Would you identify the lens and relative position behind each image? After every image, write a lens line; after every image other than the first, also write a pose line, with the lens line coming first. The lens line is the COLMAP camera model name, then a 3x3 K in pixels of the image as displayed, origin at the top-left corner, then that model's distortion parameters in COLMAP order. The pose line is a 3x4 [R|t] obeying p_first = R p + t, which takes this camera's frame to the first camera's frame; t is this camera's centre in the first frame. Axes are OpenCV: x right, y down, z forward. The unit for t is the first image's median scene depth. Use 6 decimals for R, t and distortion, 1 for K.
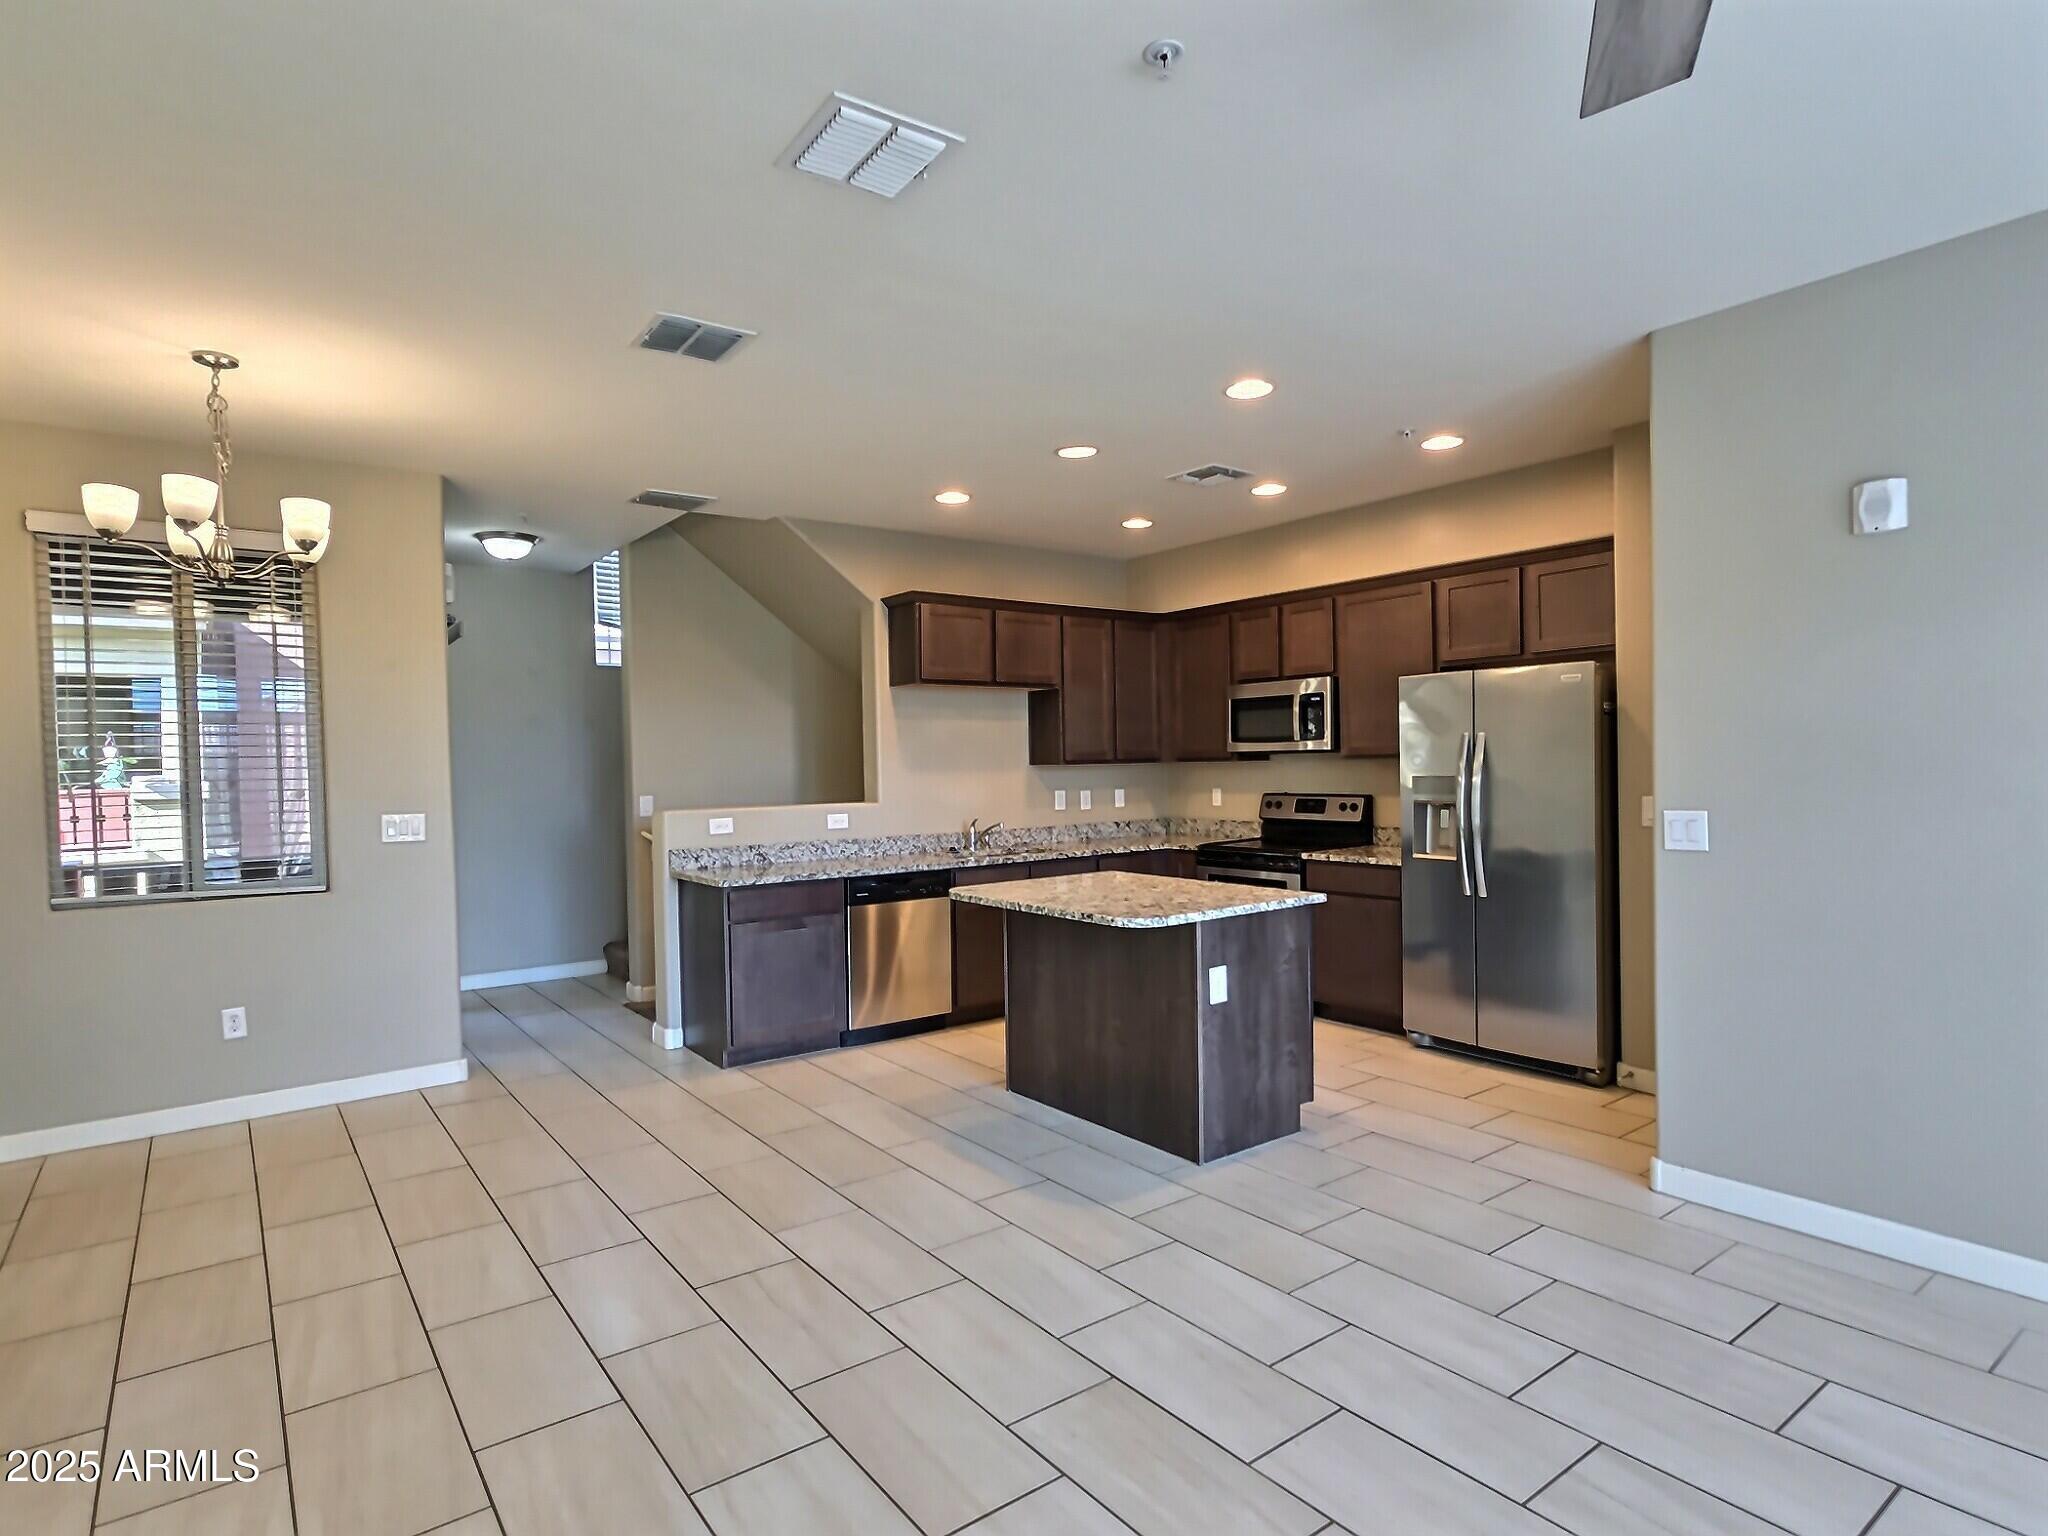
lens RADIAL K [[1099.8, 0, 1024.6], [0, 1099.8, 776.2], [0, 0, 1]] dist [-0.006402, -0.000015]
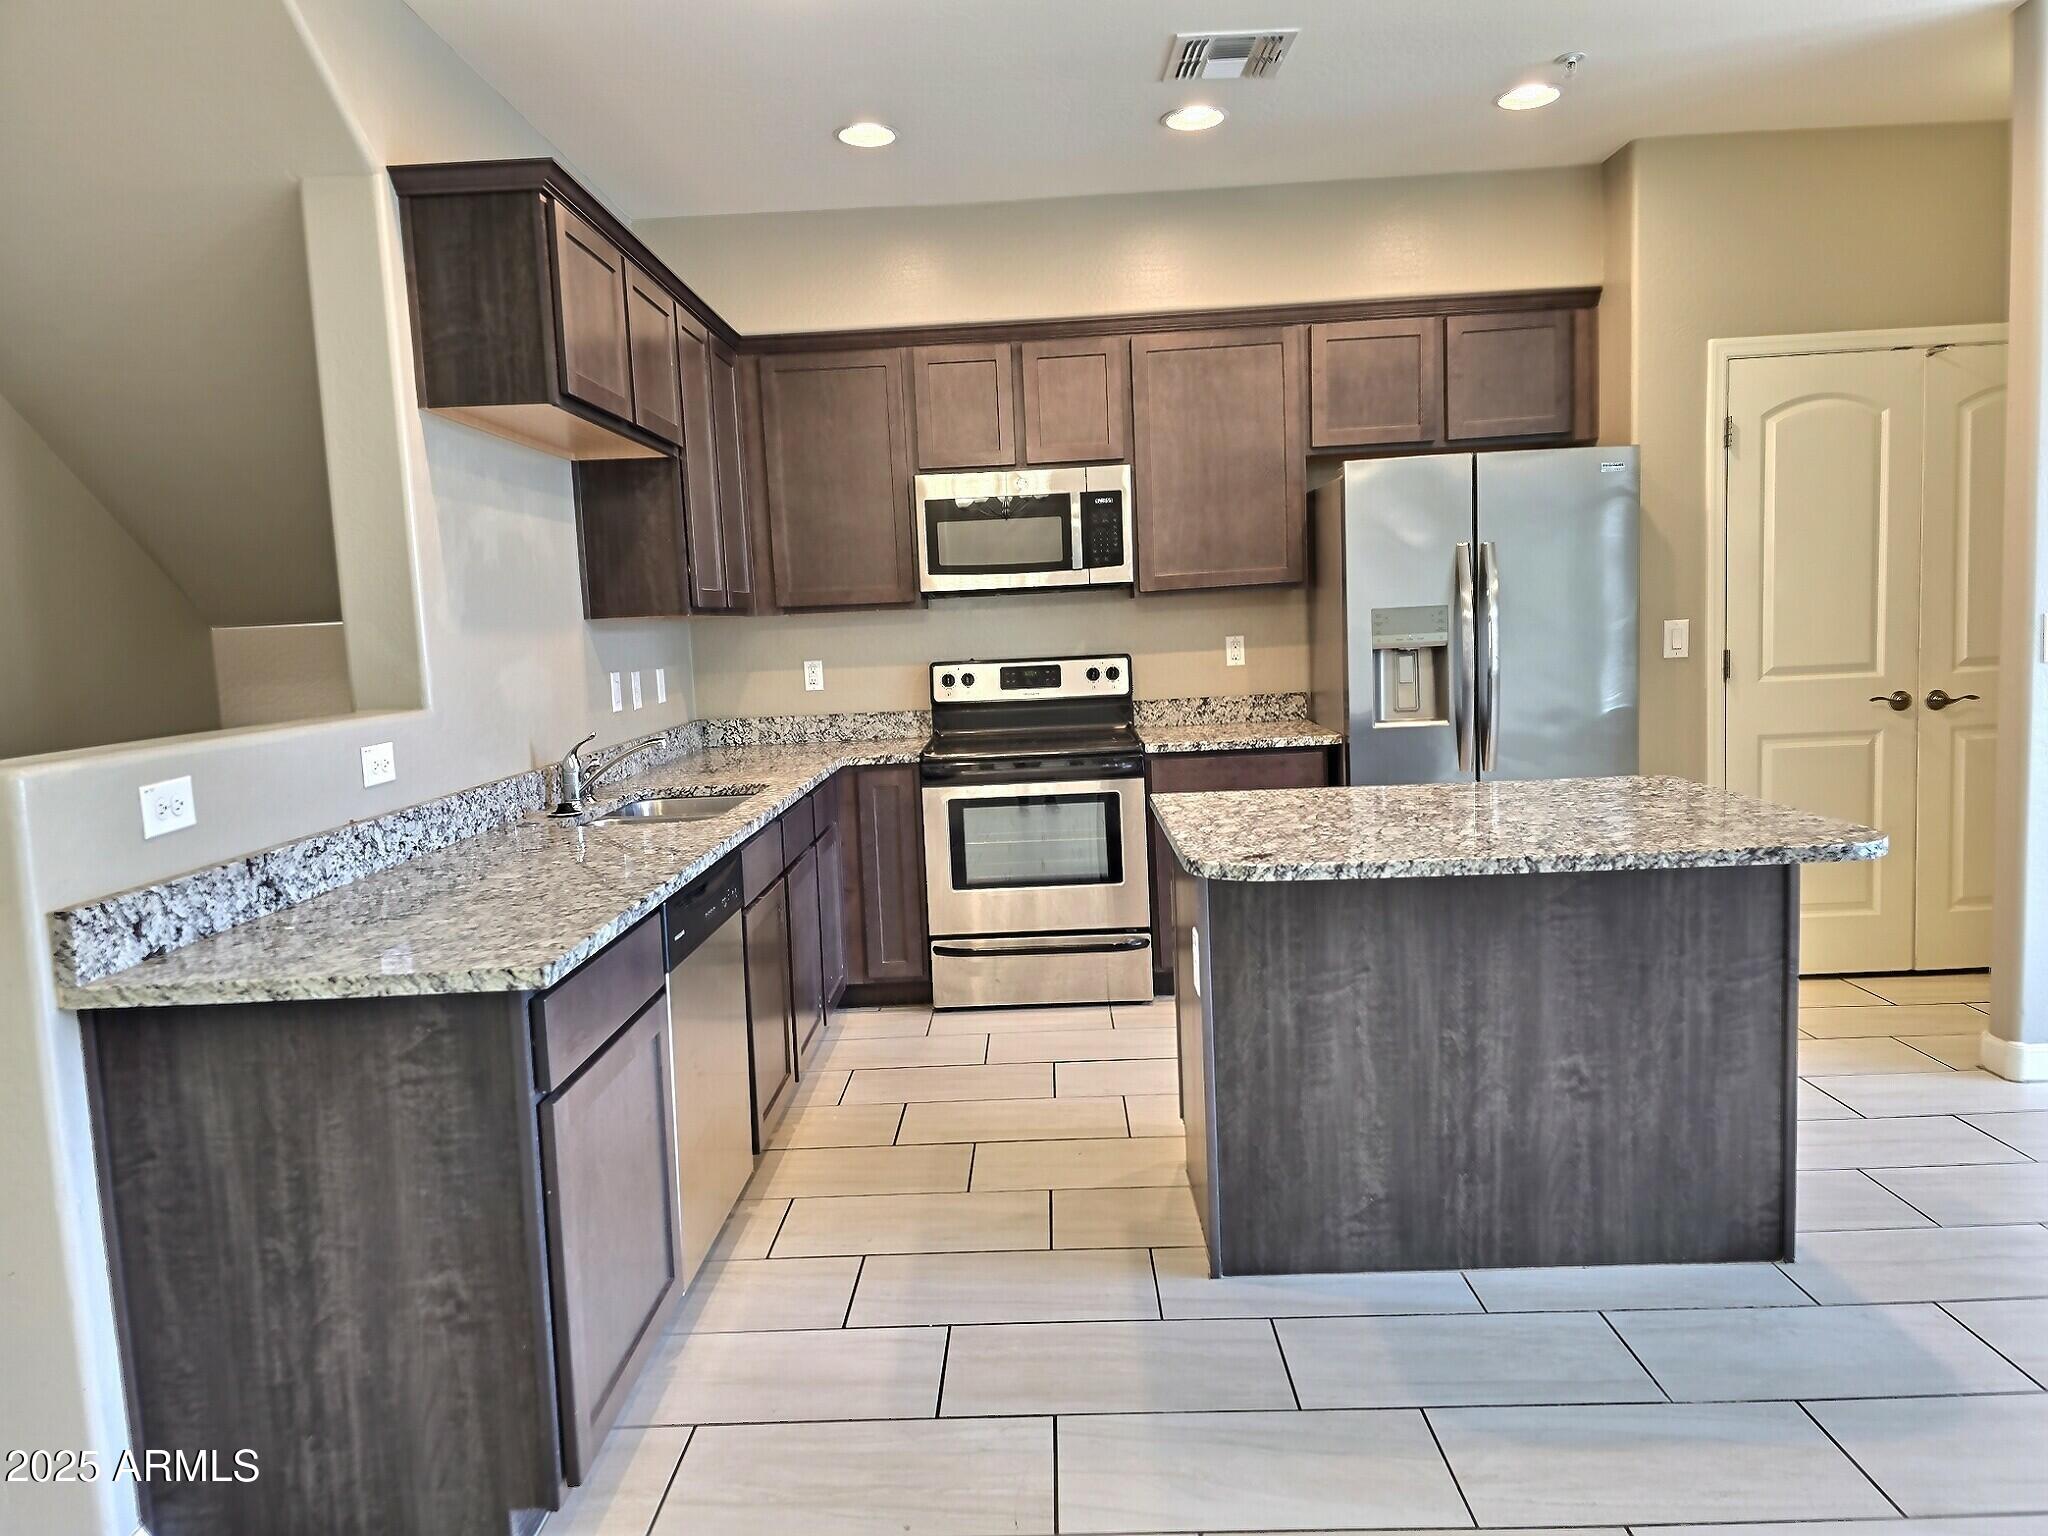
lens RADIAL K [[1388.2, 0, 1018.9], [0, 1388.2, 765.2], [0, 0, 1]] dist [0.024796, -0.004704]
pose [[0.618098, -0.092607, 0.780627, -0.403495], [0.046084, 0.995598, 0.081620, 0.013493], [-0.784749, -0.014475, 0.619645, 0.554956]]
